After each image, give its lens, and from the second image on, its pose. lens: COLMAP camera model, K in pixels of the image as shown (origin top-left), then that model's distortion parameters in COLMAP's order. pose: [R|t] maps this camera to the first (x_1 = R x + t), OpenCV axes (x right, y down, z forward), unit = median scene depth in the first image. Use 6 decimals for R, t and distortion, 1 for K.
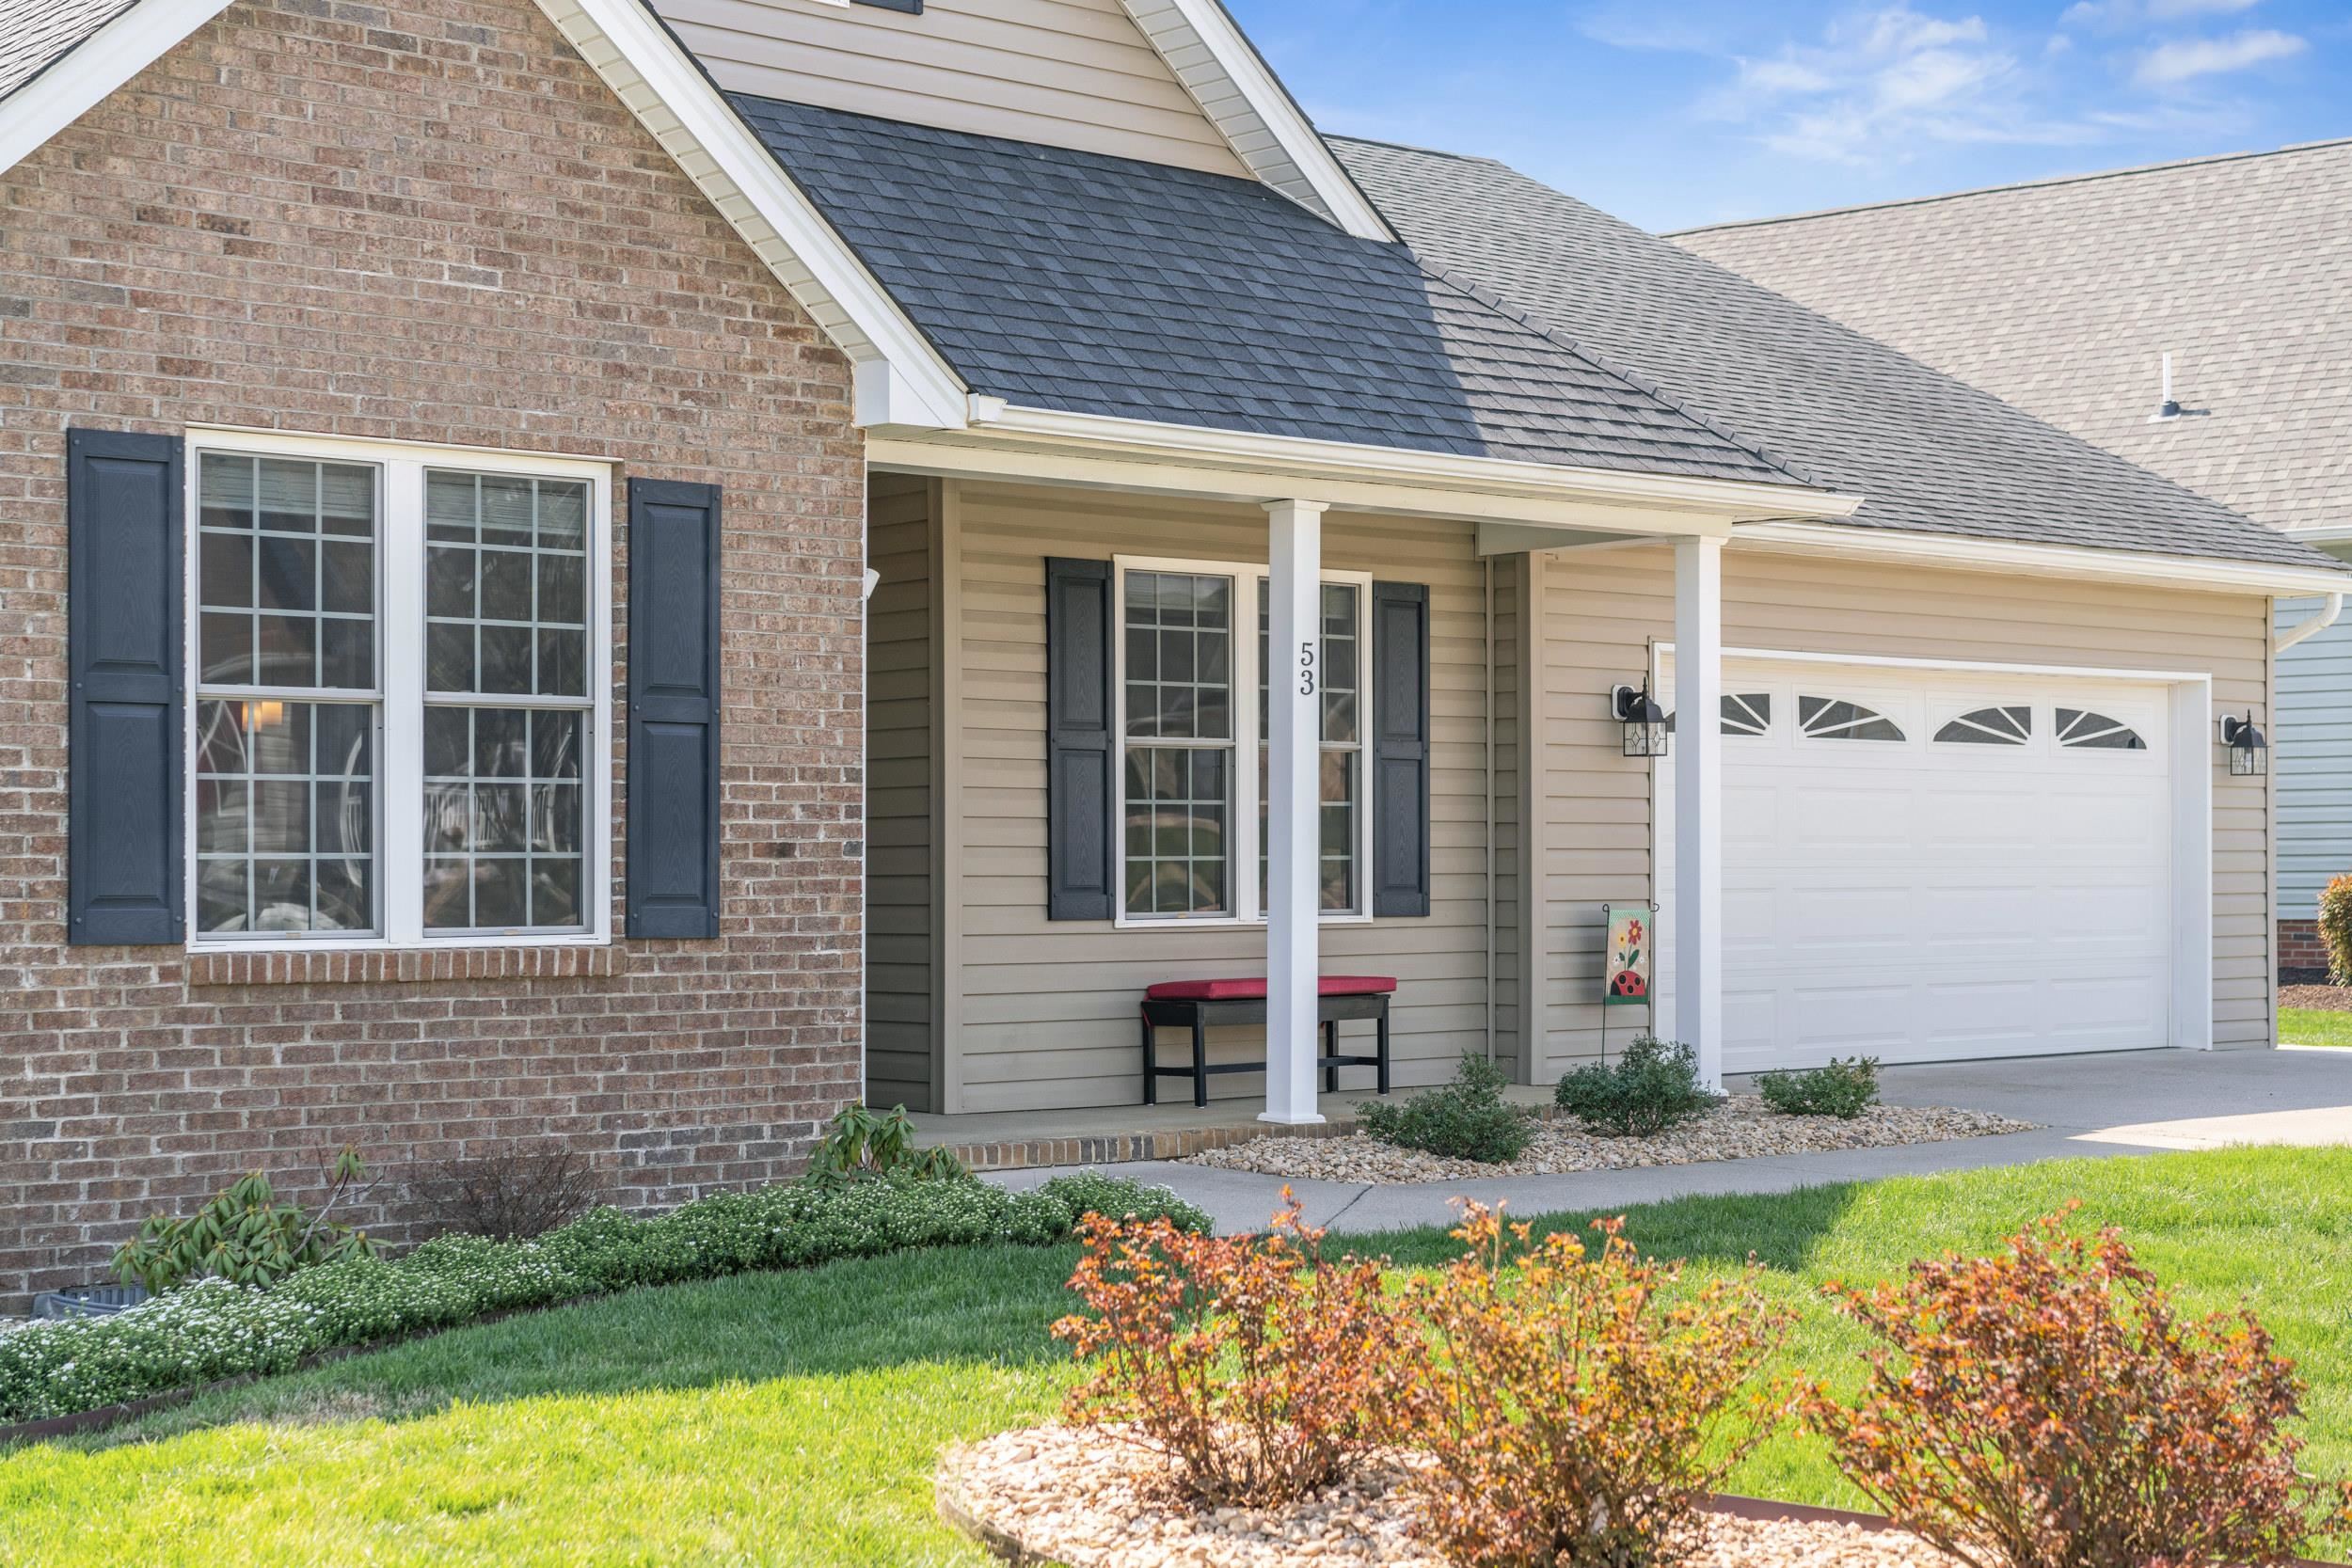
lens RADIAL K [[3658.5, 0, 1205.1], [0, 3658.5, 841.4], [0, 0, 1]] dist [-0.012628, 0.000000]
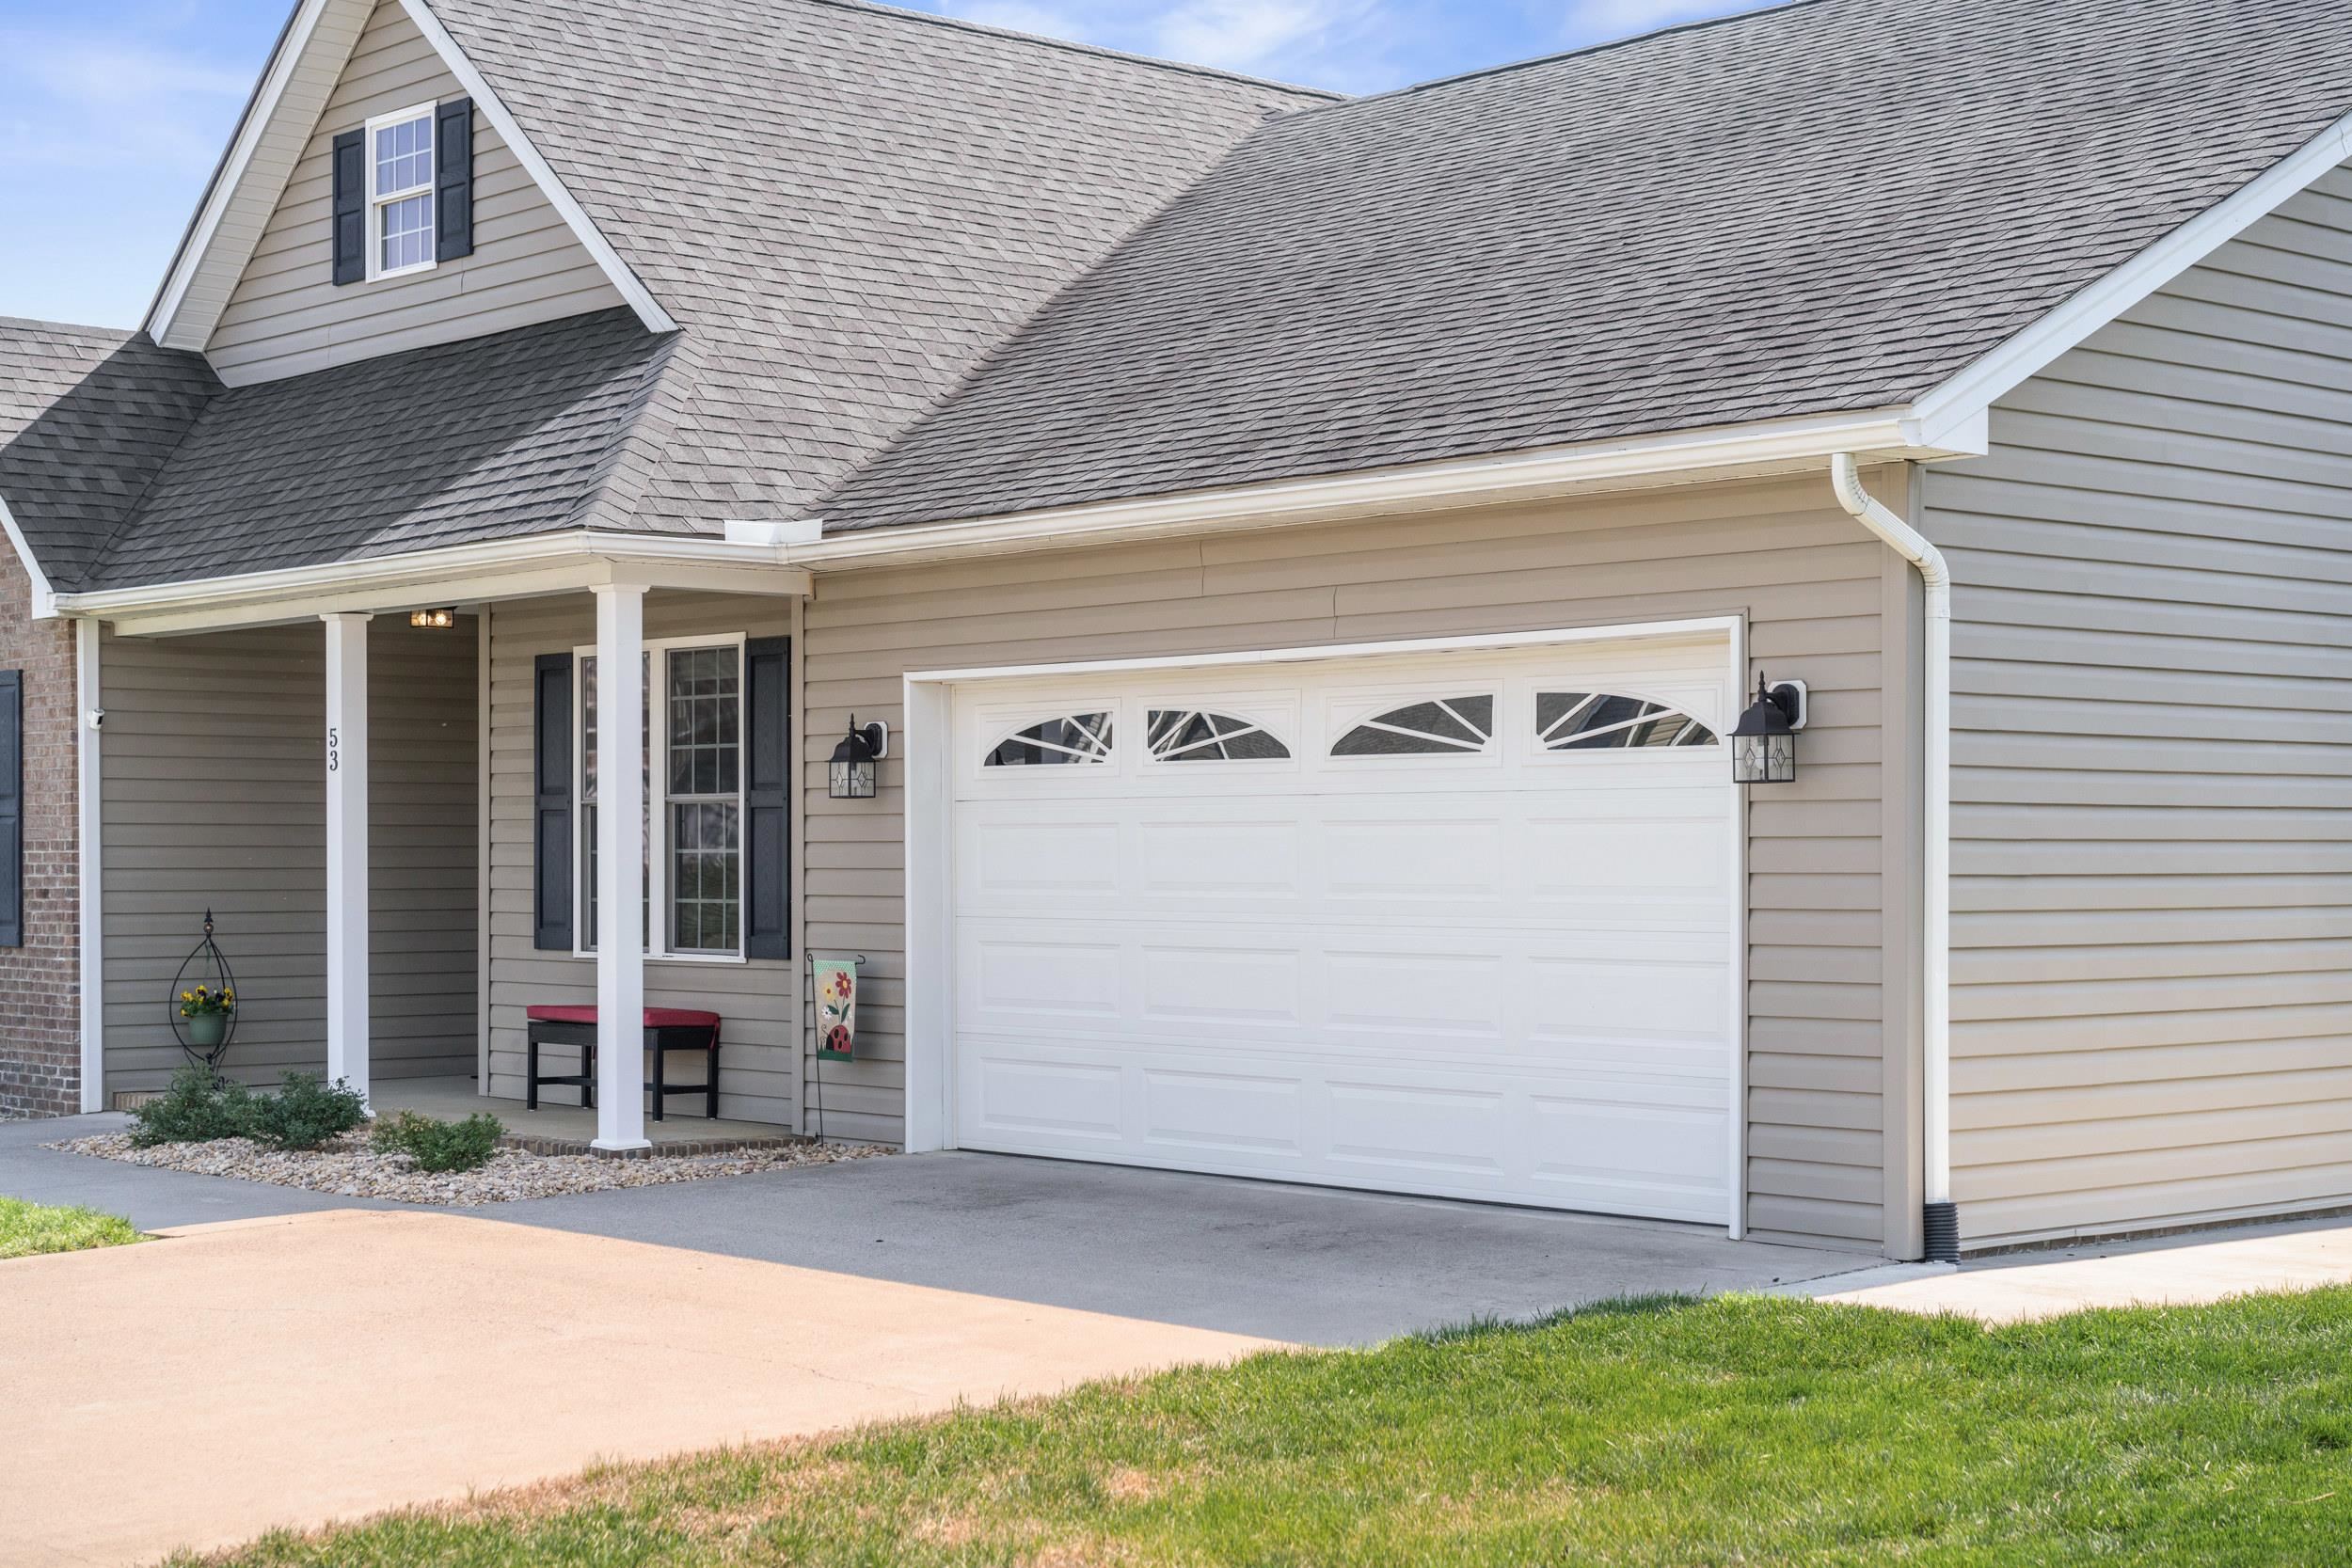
lens RADIAL K [[3658.5, 0, 1158.8], [0, 3658.5, 793.7], [0, 0, 1]] dist [-0.012628, 0.000000]
pose [[-0.021234, -0.013636, -0.999682, 1.468541], [0.008629, 0.999867, -0.013822, -0.014892], [0.999737, -0.008919, -0.021113, 1.523979]]
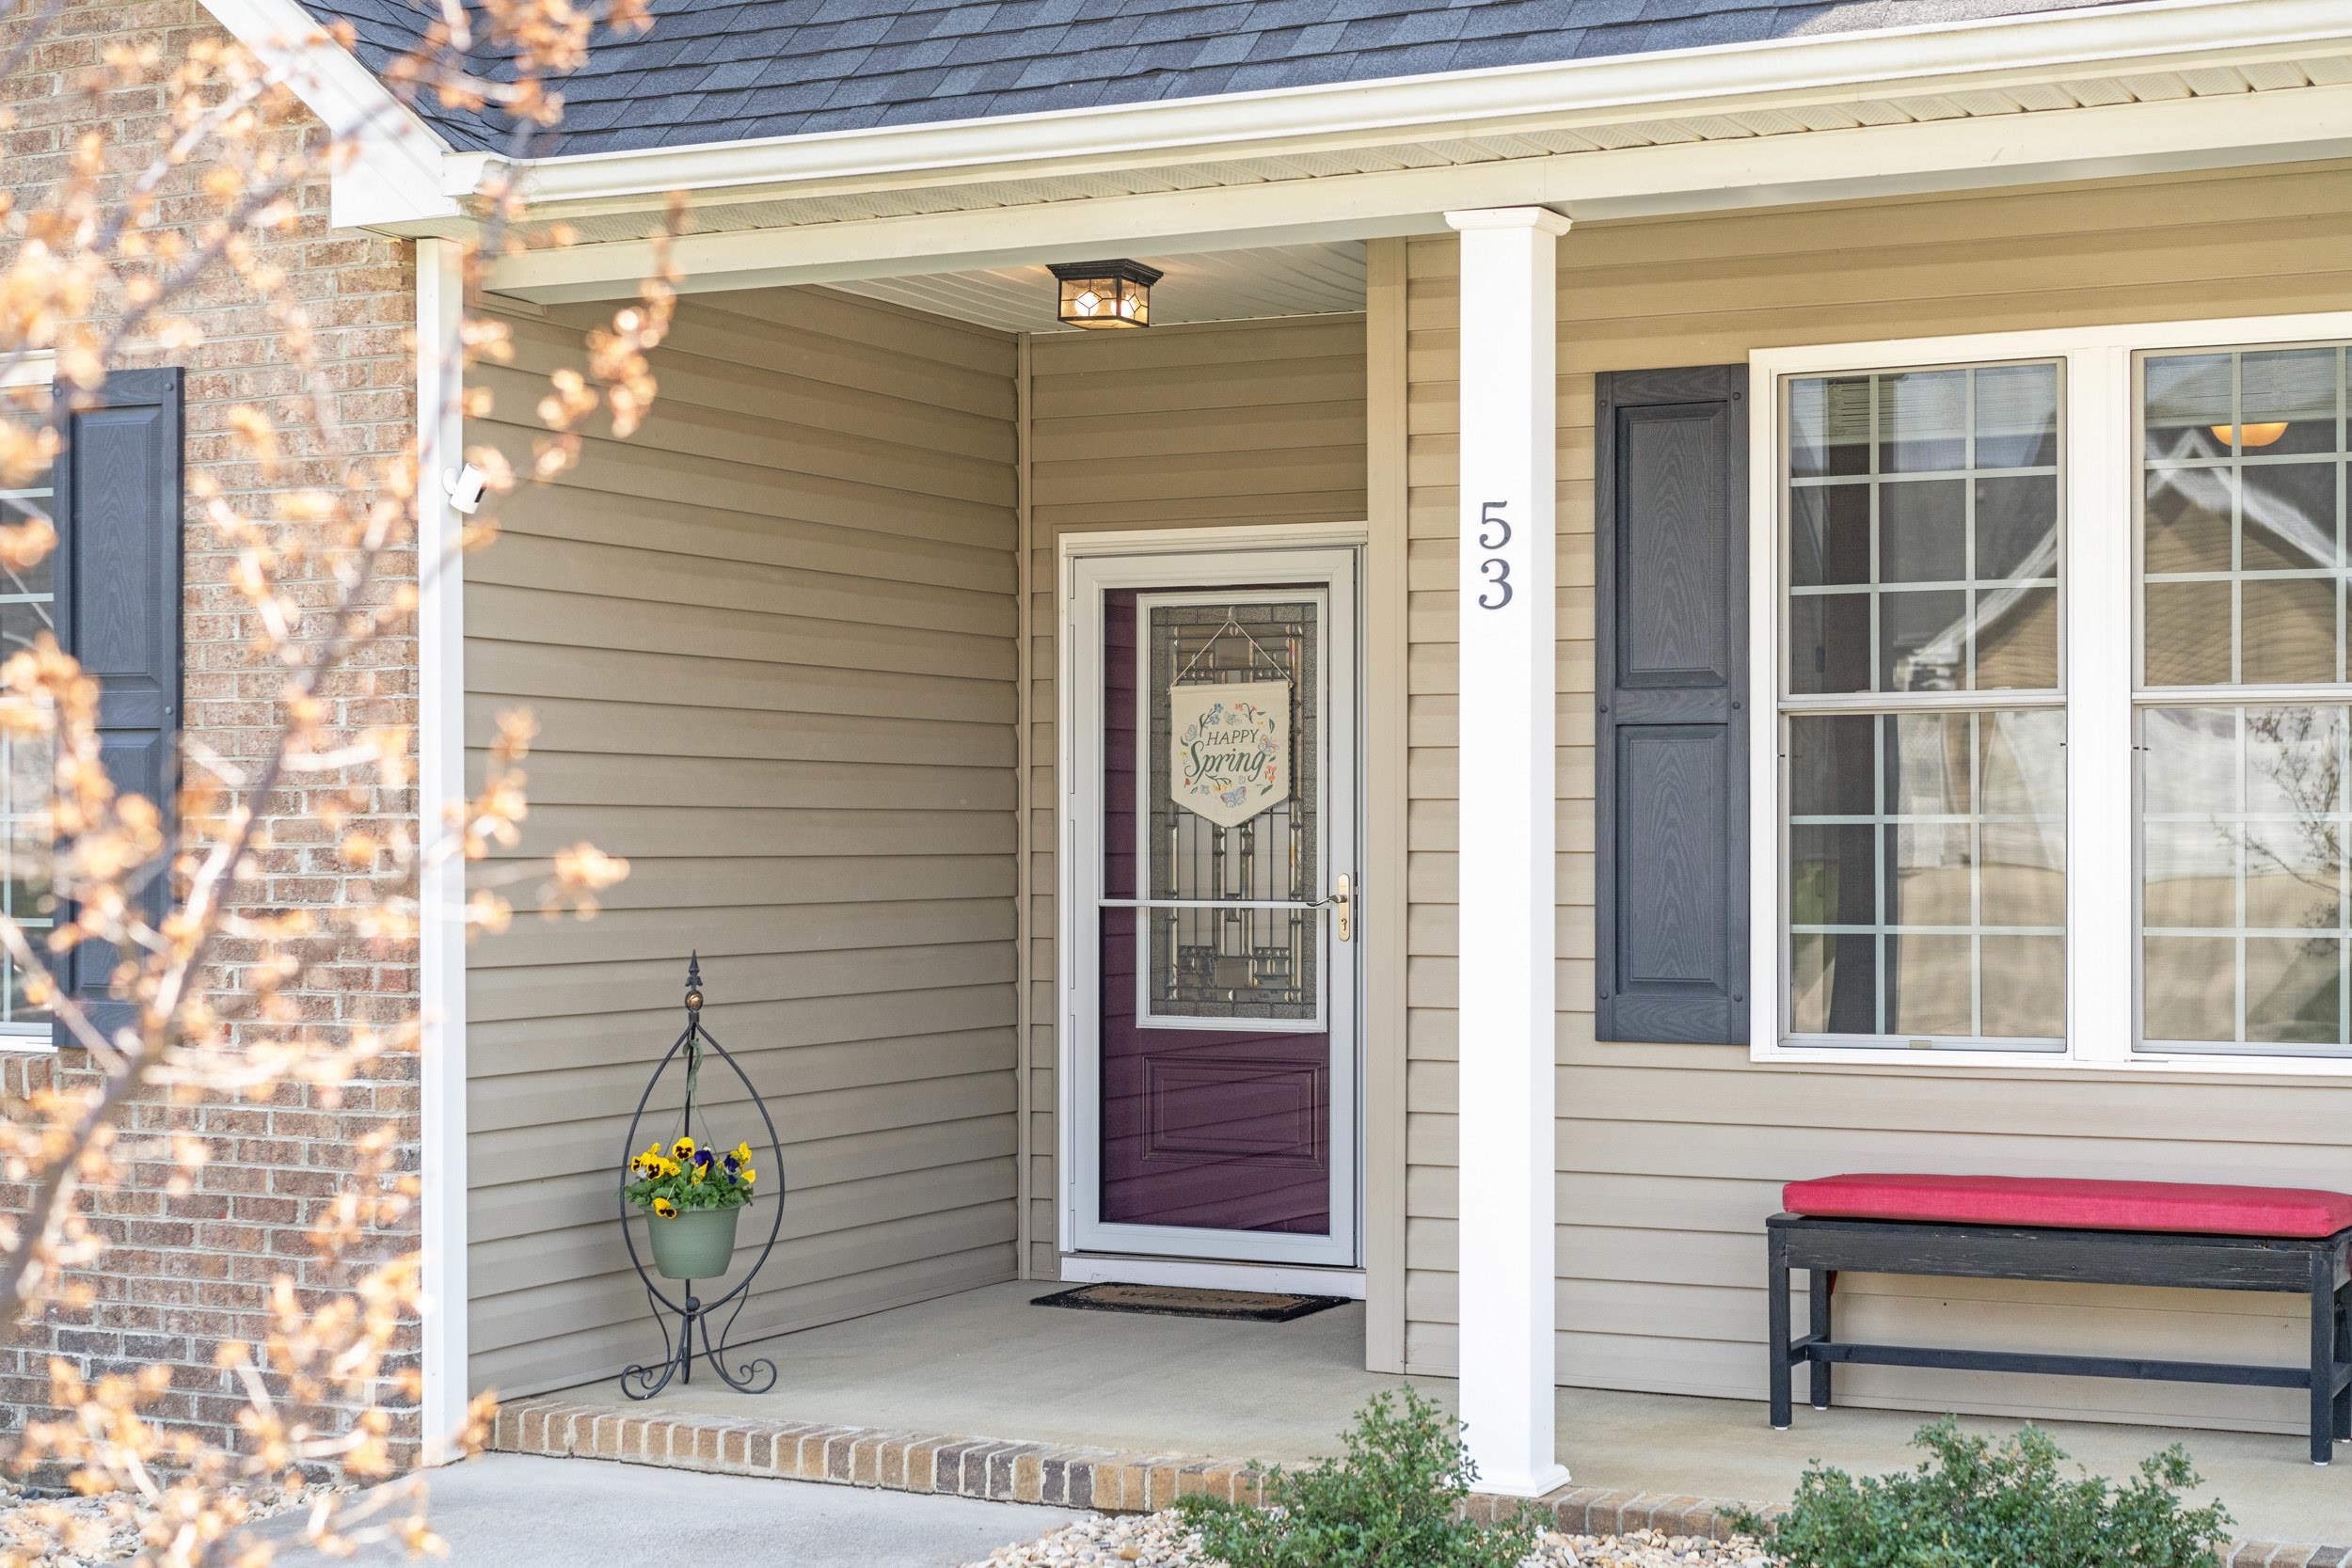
lens RADIAL K [[3658.5, 0, 1182.5], [0, 3658.5, 800.1], [0, 0, 1]] dist [-0.012628, 0.000000]
pose [[0.369355, -0.005006, -0.929275, 0.540224], [0.006109, 0.999977, -0.002959, -0.015843], [0.929268, -0.004584, 0.369377, 0.911534]]
